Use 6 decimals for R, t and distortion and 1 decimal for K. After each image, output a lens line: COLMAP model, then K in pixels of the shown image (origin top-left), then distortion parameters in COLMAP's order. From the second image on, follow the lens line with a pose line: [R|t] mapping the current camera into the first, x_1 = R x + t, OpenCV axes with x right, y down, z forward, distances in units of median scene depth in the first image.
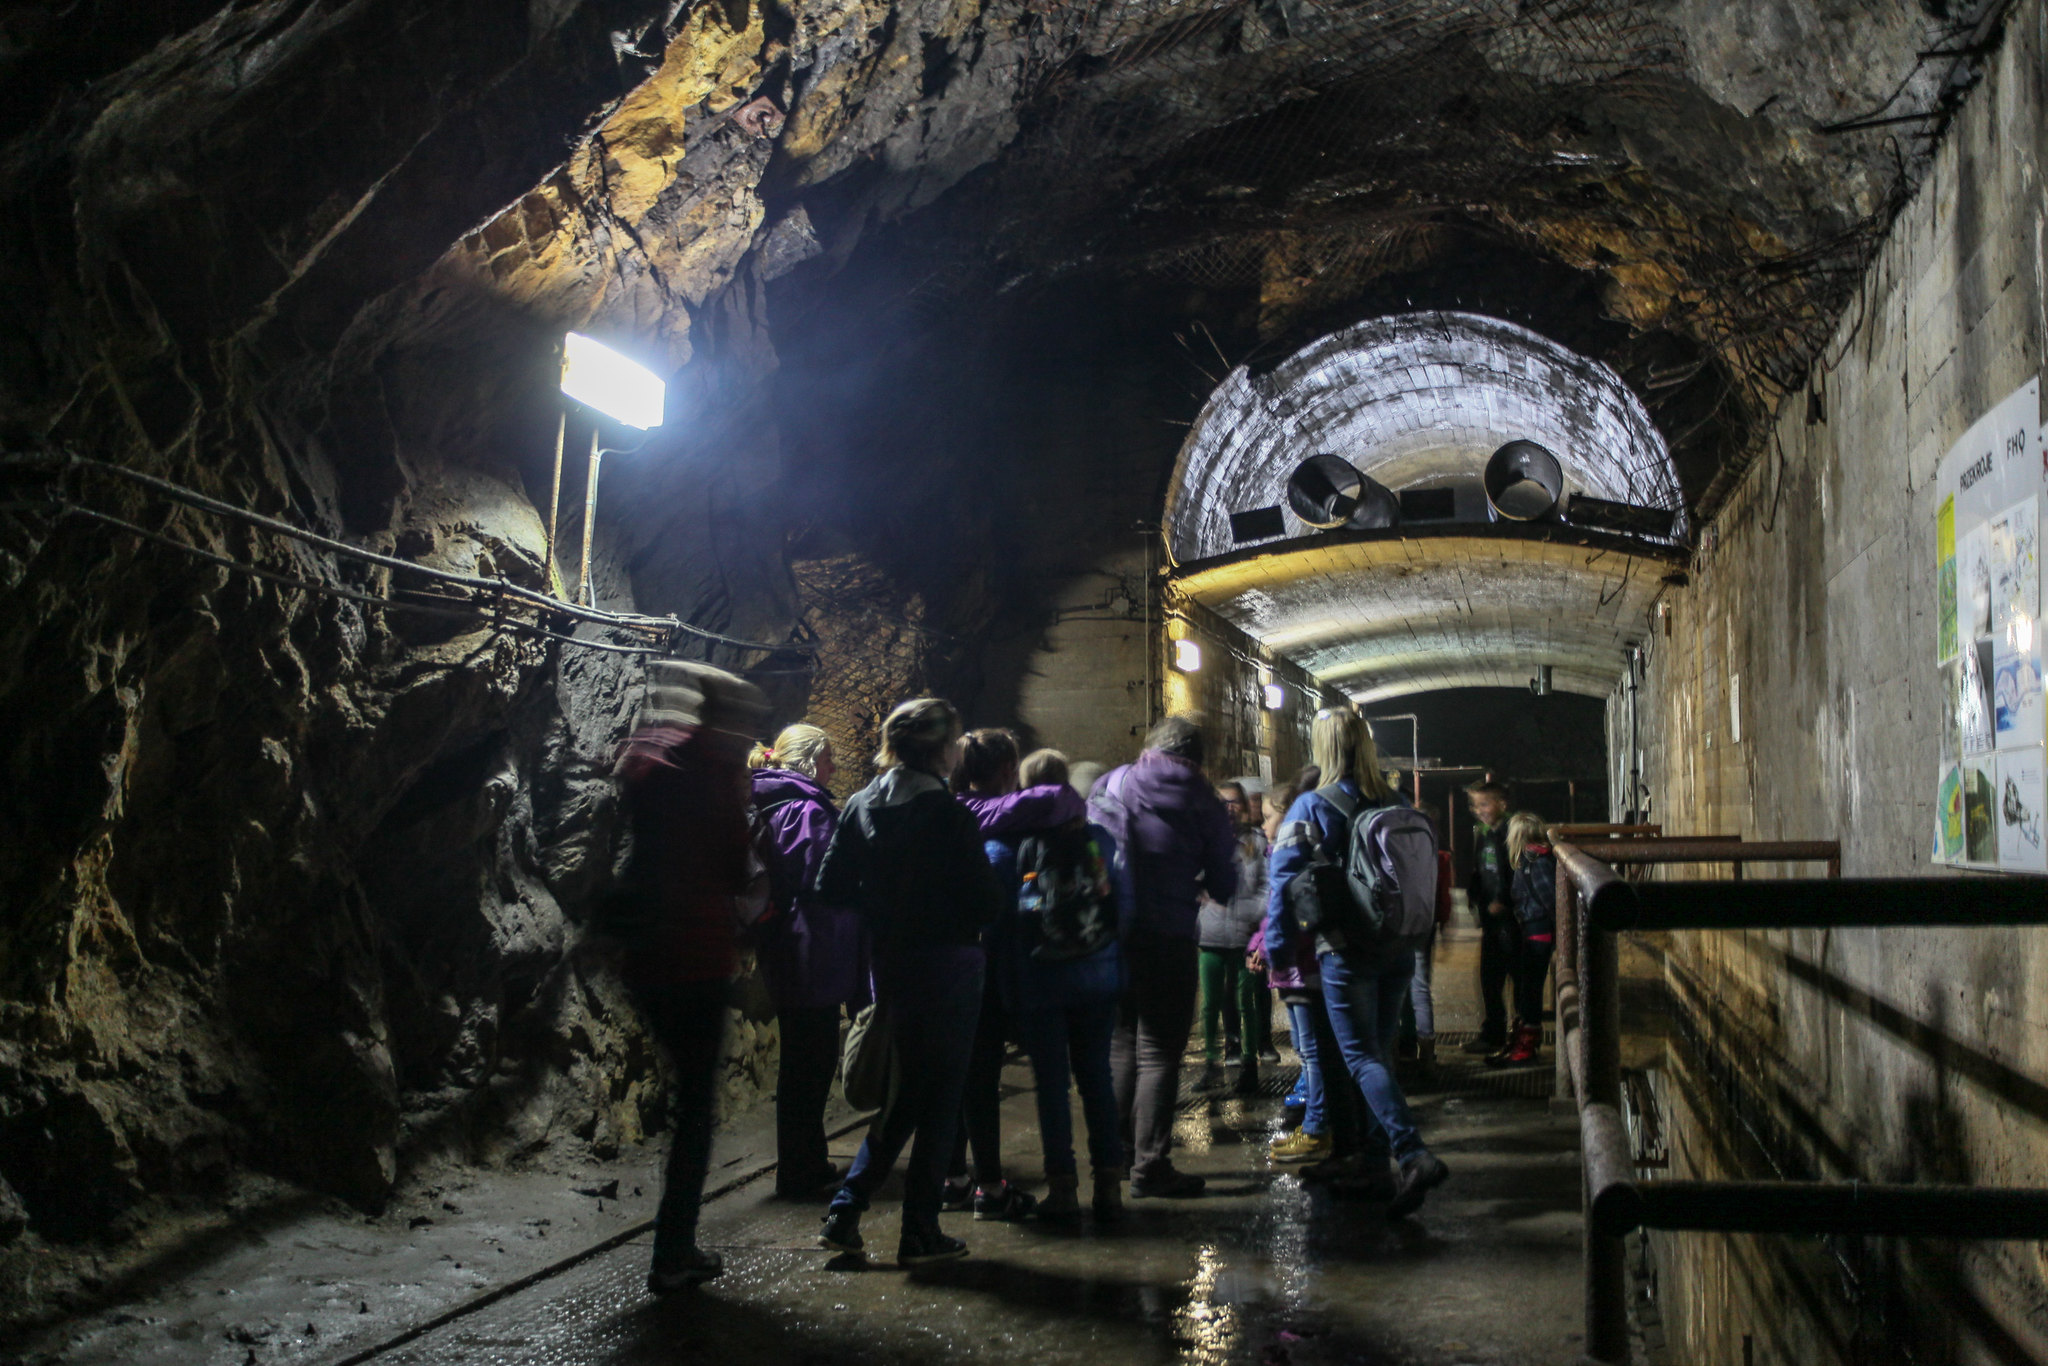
lens RADIAL K [[2691.1, 0, 1024.0], [0, 2691.1, 684.4], [0, 0, 1]] dist [-0.155912, 0.000000]
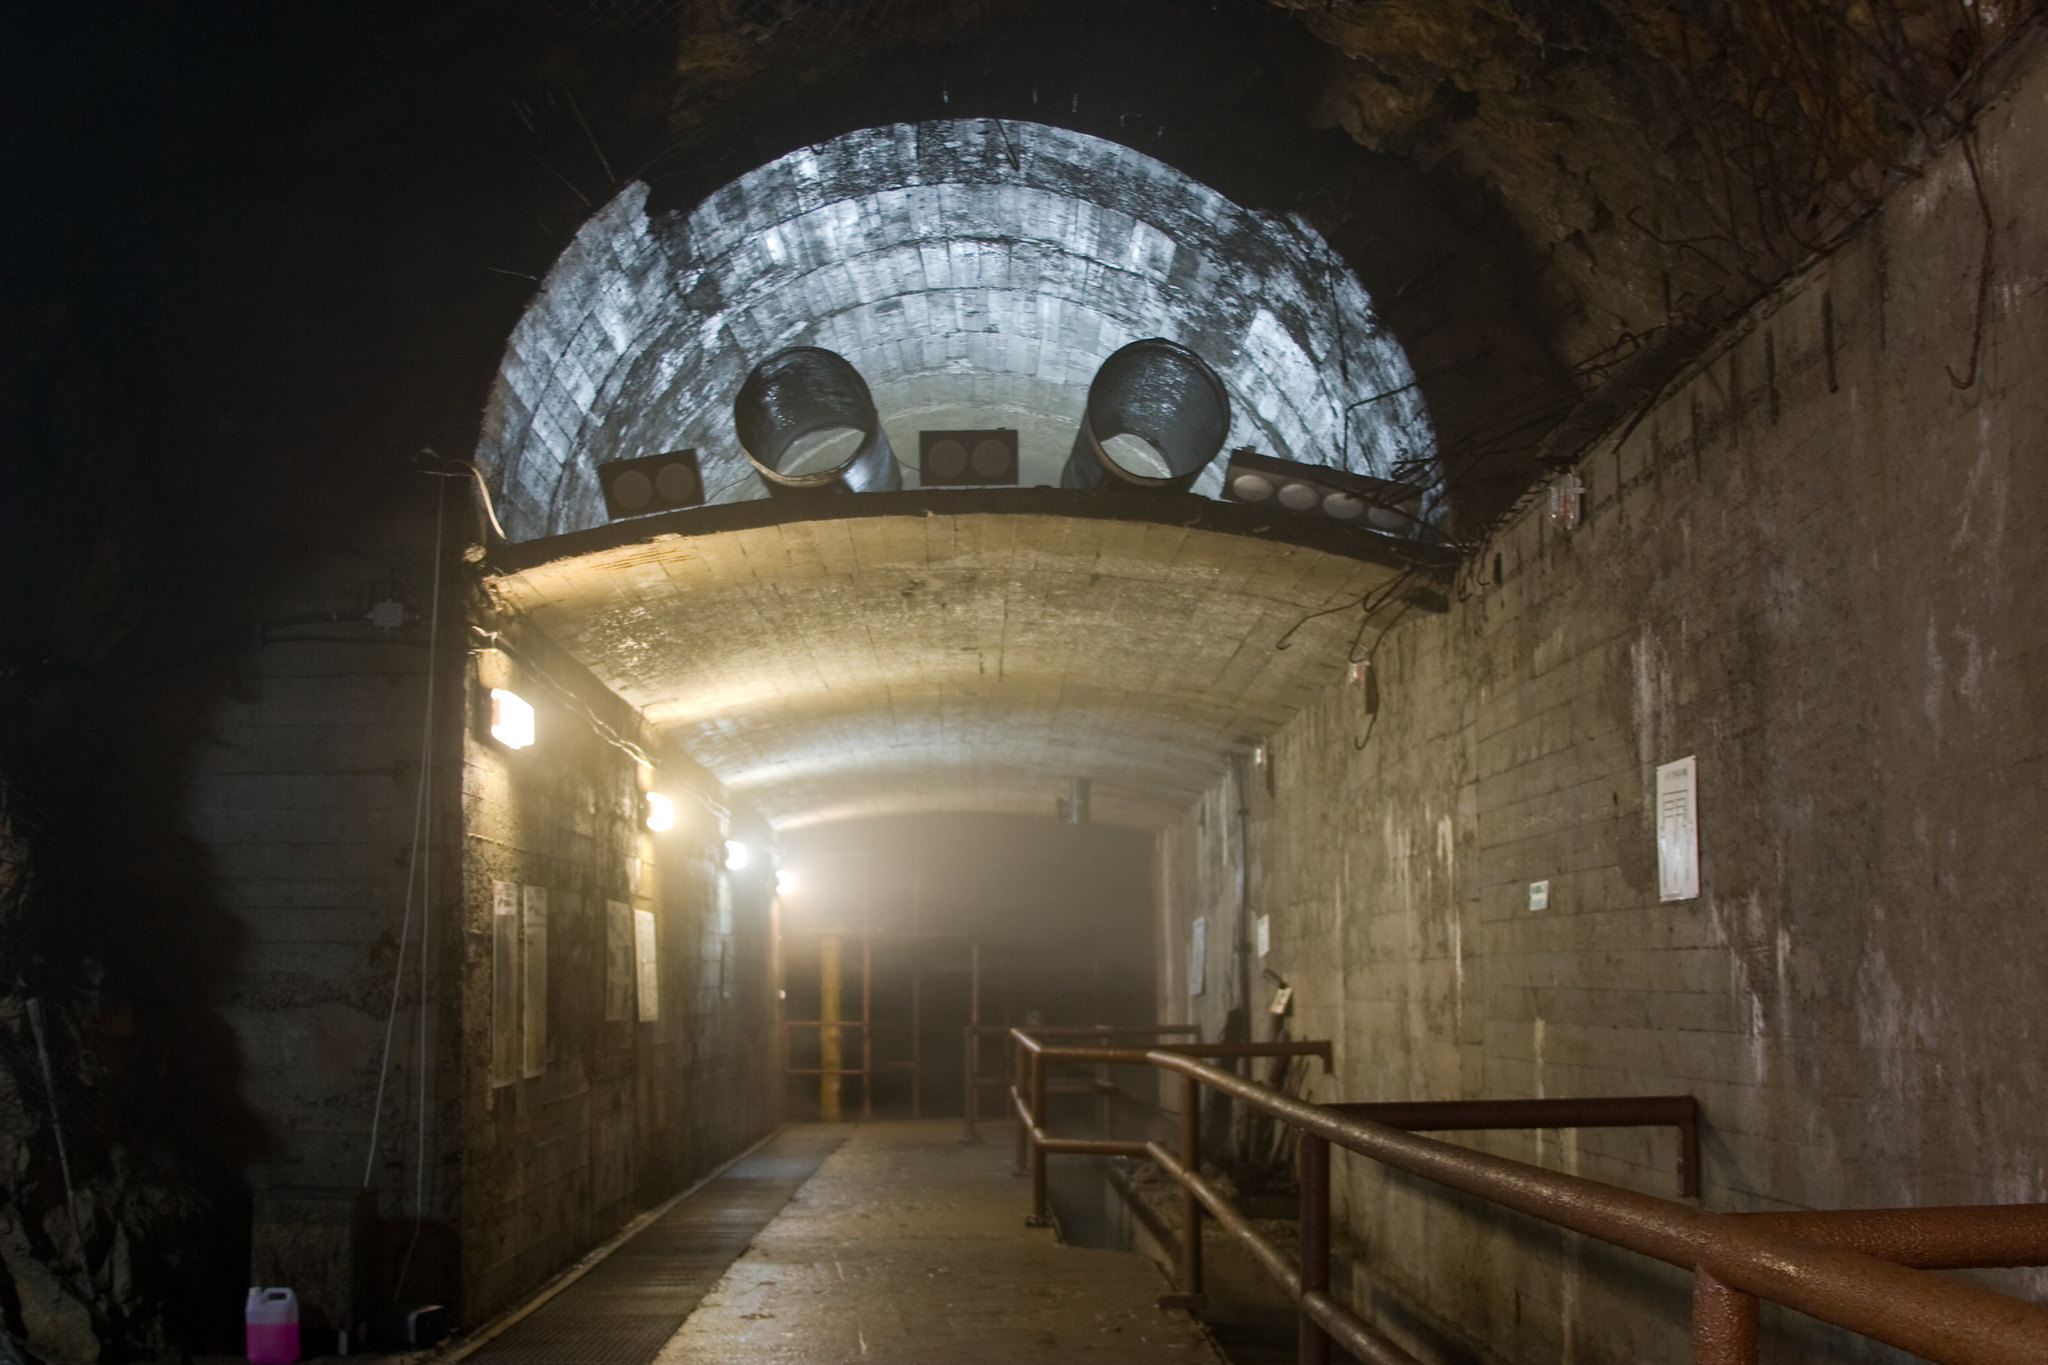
lens RADIAL K [[2691.1, 0, 1024.7], [0, 2691.1, 680.6], [0, 0, 1]] dist [-0.155912, 0.000000]
pose [[0.969664, 0.037341, 0.241573, 0.029957], [-0.023296, 0.997882, -0.060741, 0.010835], [-0.243329, 0.053271, 0.968480, 0.452217]]
